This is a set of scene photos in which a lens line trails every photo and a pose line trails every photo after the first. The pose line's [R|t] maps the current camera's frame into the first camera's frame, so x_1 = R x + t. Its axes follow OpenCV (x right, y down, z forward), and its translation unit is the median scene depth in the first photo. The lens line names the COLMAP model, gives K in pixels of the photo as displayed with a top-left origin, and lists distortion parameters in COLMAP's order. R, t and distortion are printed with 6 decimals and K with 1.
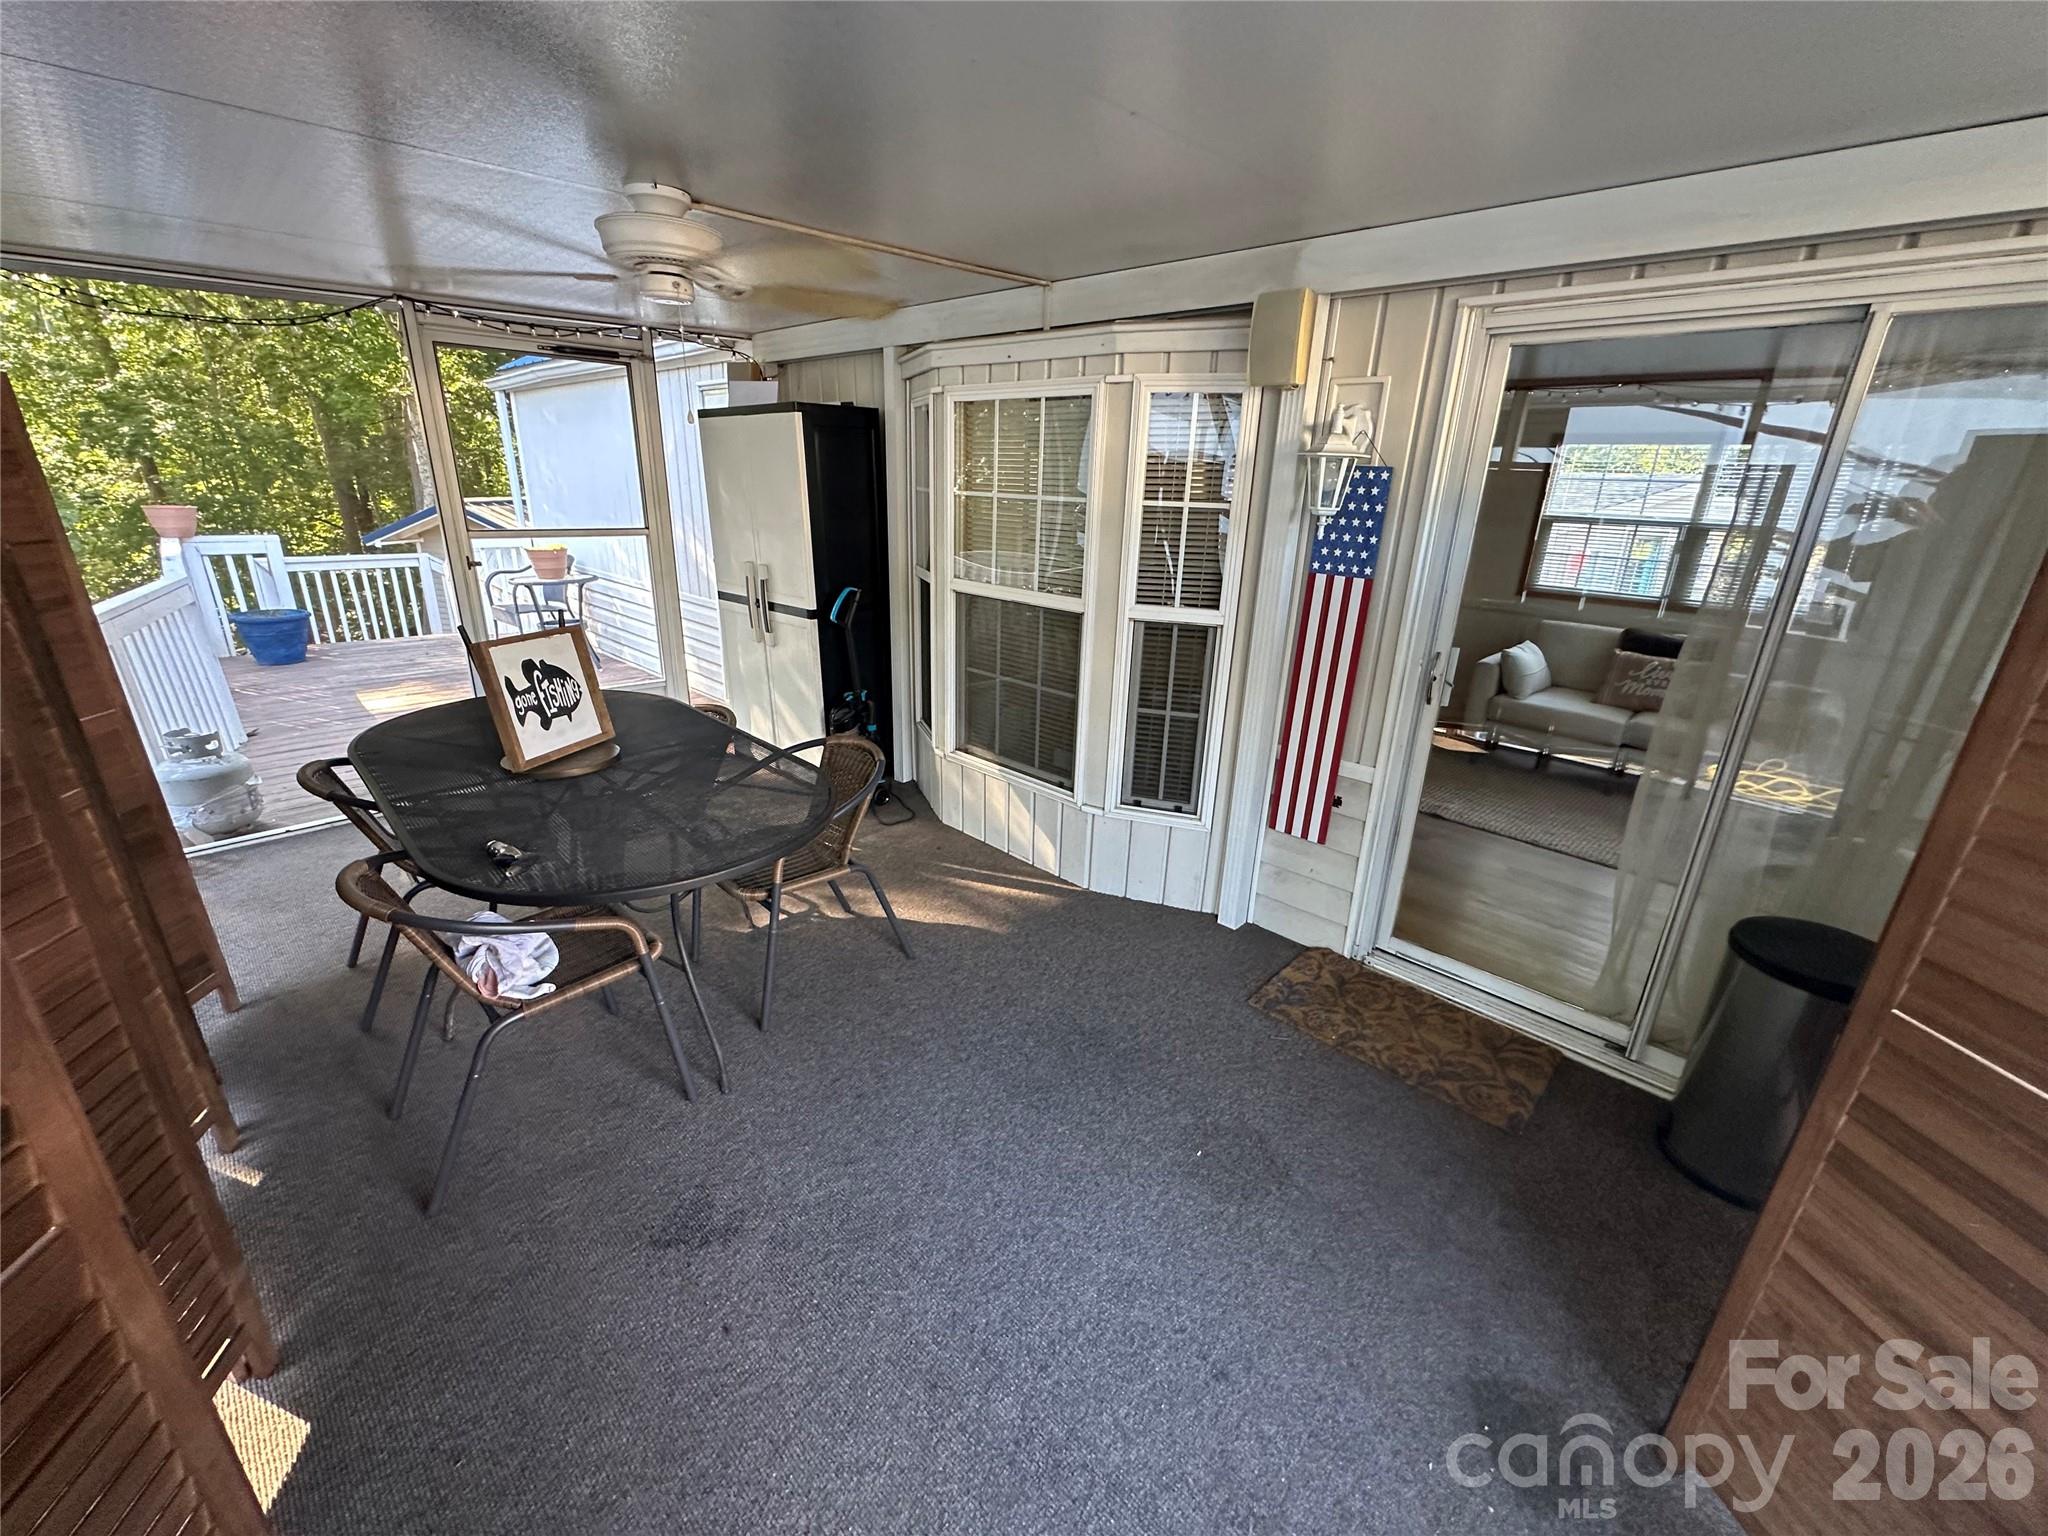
lens RADIAL K [[823.4, 0, 1024.0], [0, 823.4, 768.0], [0, 0, 1]] dist [-0.003931, 0.000894]
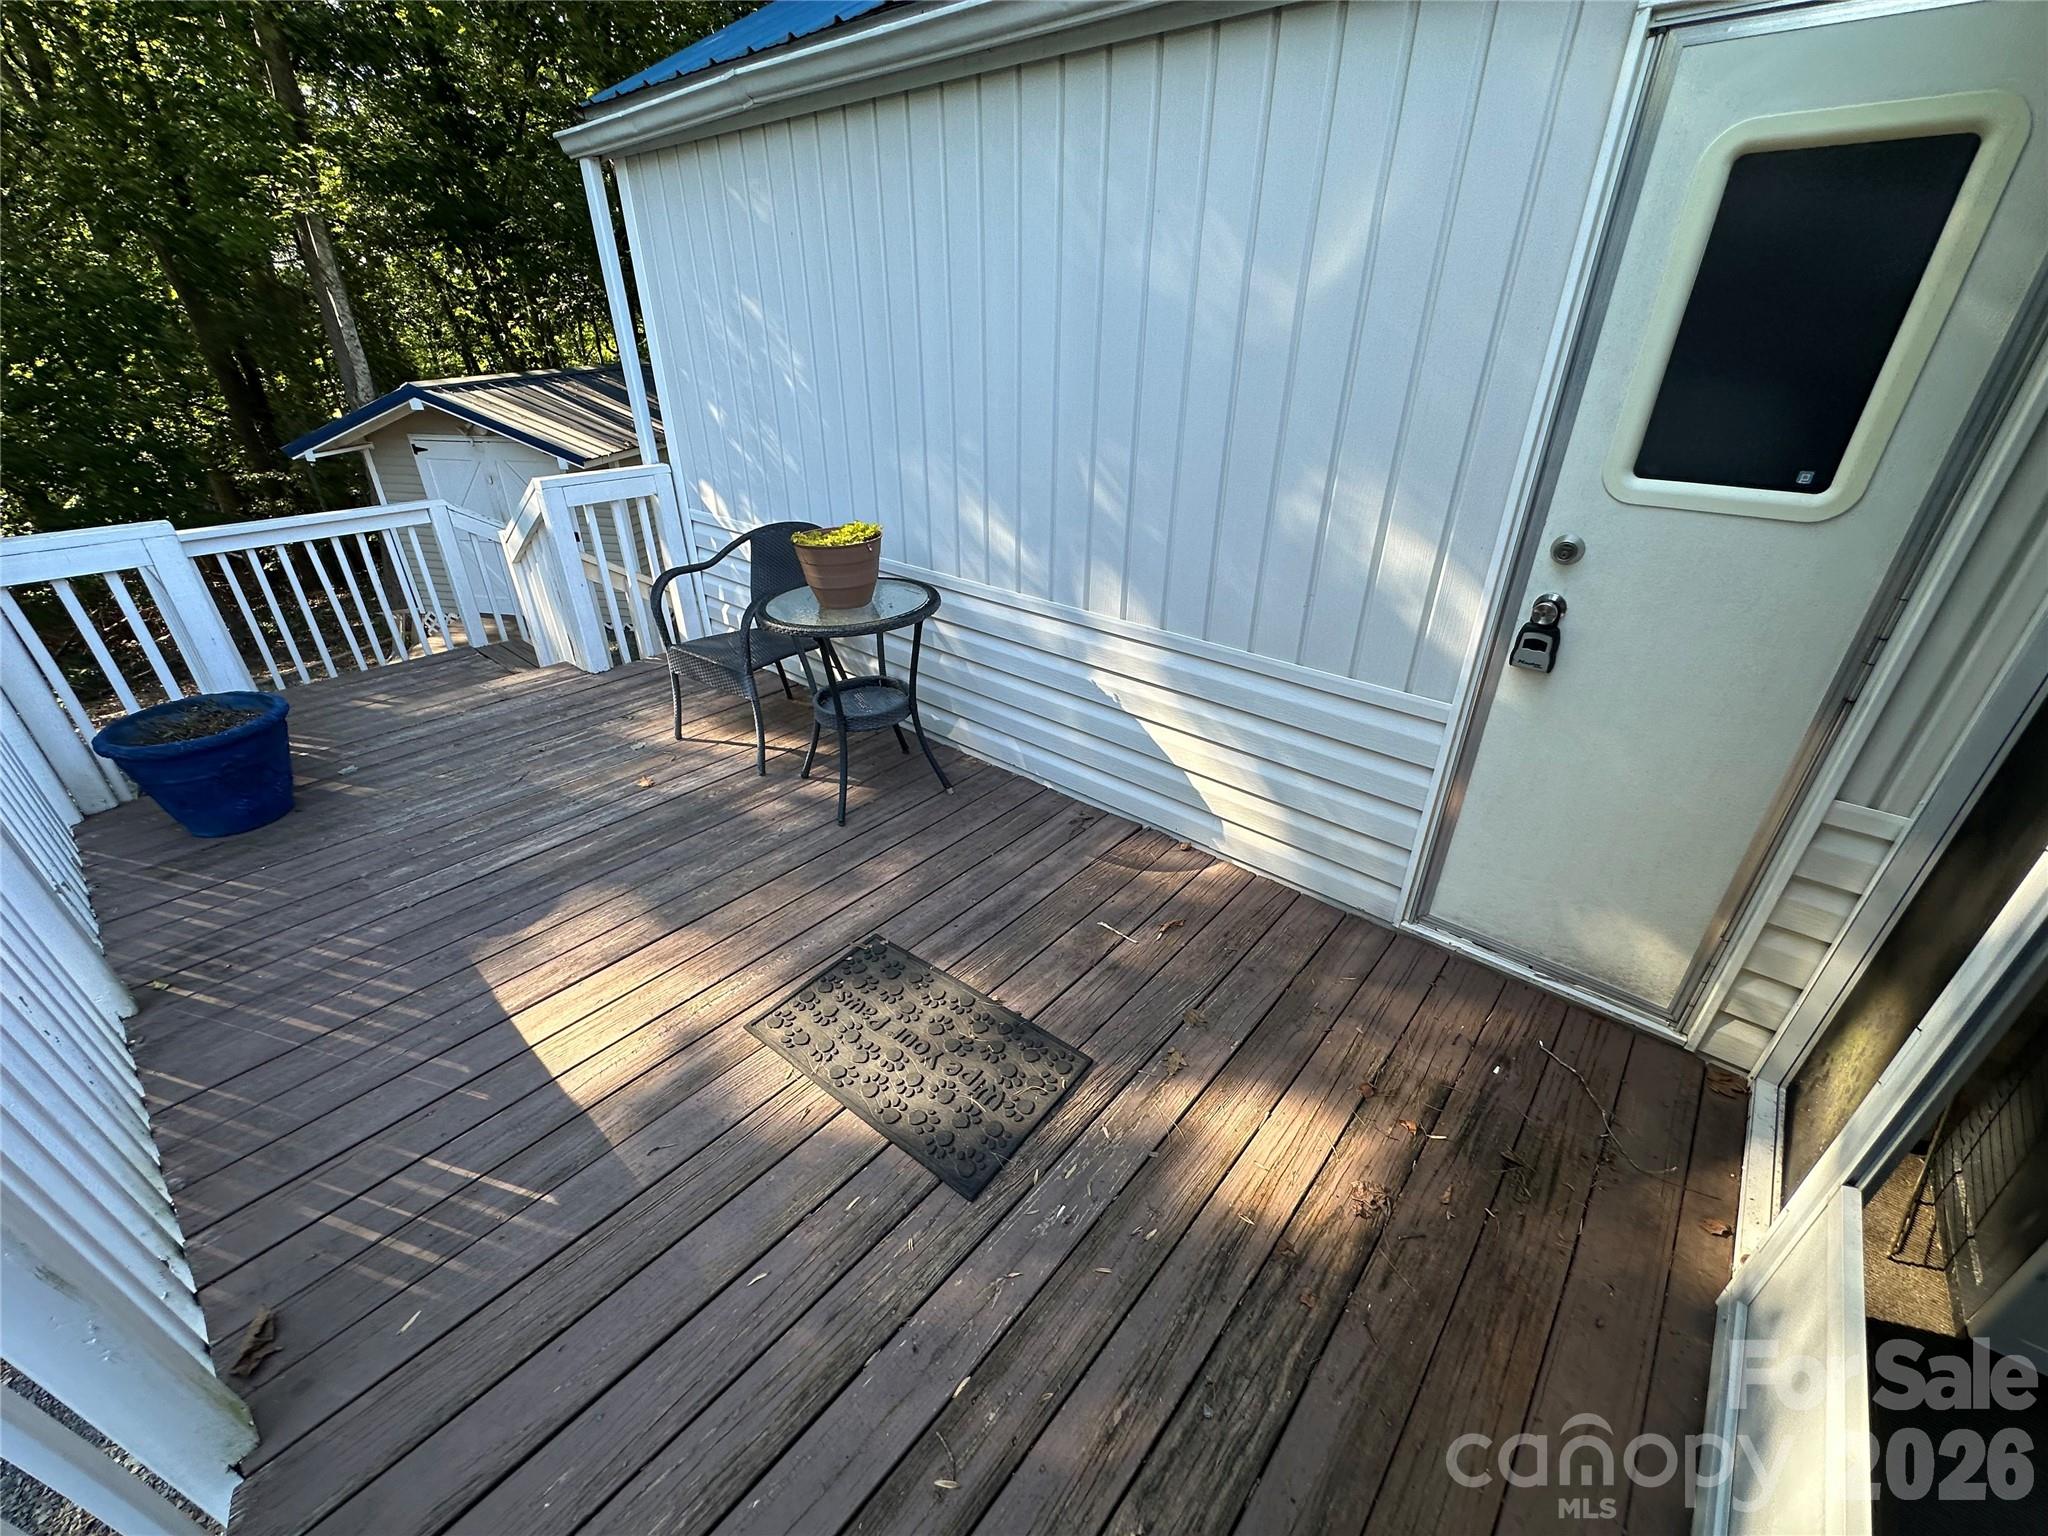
lens RADIAL K [[823.4, 0, 1024.0], [0, 823.4, 768.0], [0, 0, 1]] dist [-0.003931, 0.000894]
pose [[0.997550, -0.057647, 0.039629, -0.143427], [0.050365, 0.984998, 0.165050, -0.060800], [-0.048550, -0.162649, 0.985489, 0.157101]]
